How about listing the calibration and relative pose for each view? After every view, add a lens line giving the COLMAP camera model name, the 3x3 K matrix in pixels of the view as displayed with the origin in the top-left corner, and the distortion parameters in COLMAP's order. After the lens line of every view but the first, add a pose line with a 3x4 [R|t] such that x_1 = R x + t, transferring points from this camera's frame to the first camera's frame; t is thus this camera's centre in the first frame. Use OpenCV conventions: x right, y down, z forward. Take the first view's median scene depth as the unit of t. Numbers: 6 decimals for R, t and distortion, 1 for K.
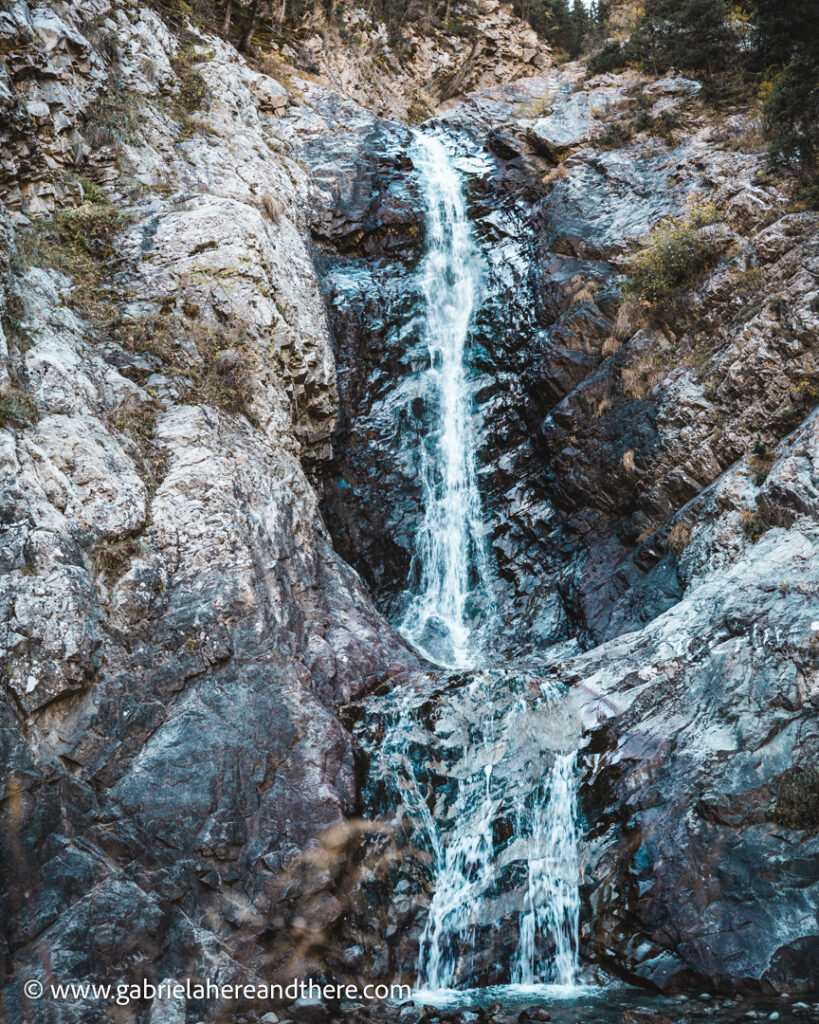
lens RADIAL K [[1004.4, 0, 409.5], [0, 1004.4, 512.0], [0, 0, 1]] dist [-0.194305, 0.206504]
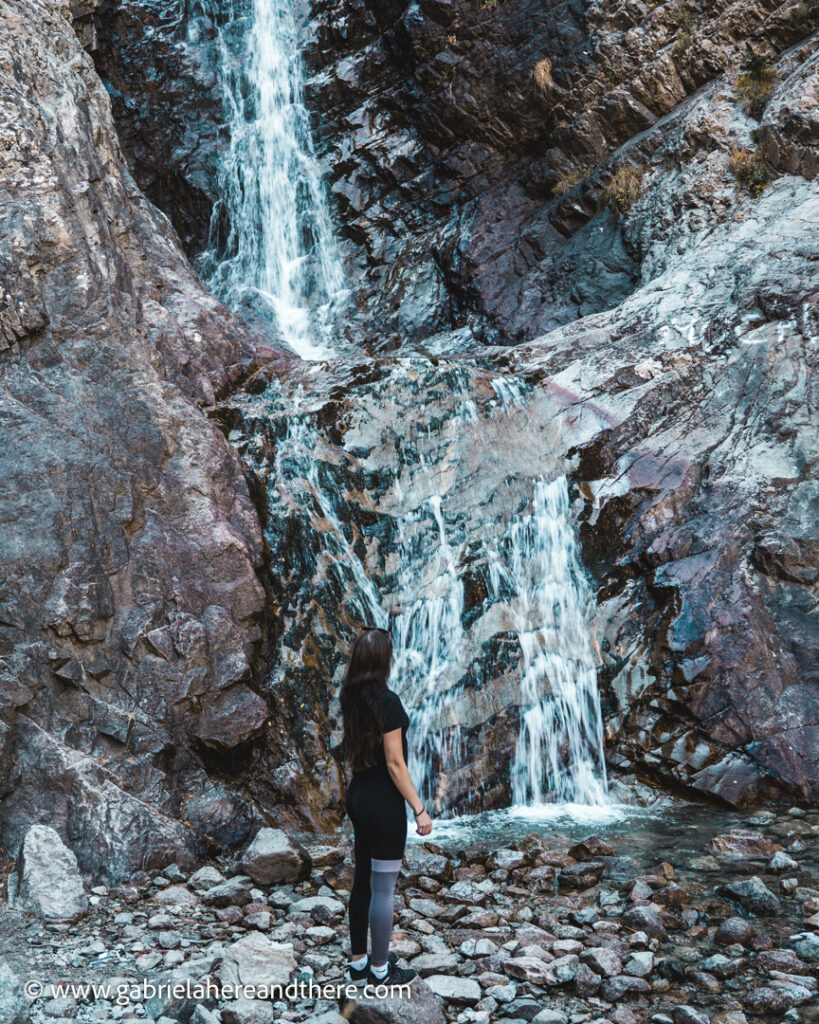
lens RADIAL K [[1374.6, 0, 346.6], [0, 1374.6, 512.0], [0, 0, 1]] dist [-0.197212, 0.243101]
pose [[0.981201, -0.003508, 0.192958, -0.149070], [-0.042949, 0.970792, 0.236046, 0.045739], [-0.188150, -0.239896, 0.952392, 0.115449]]
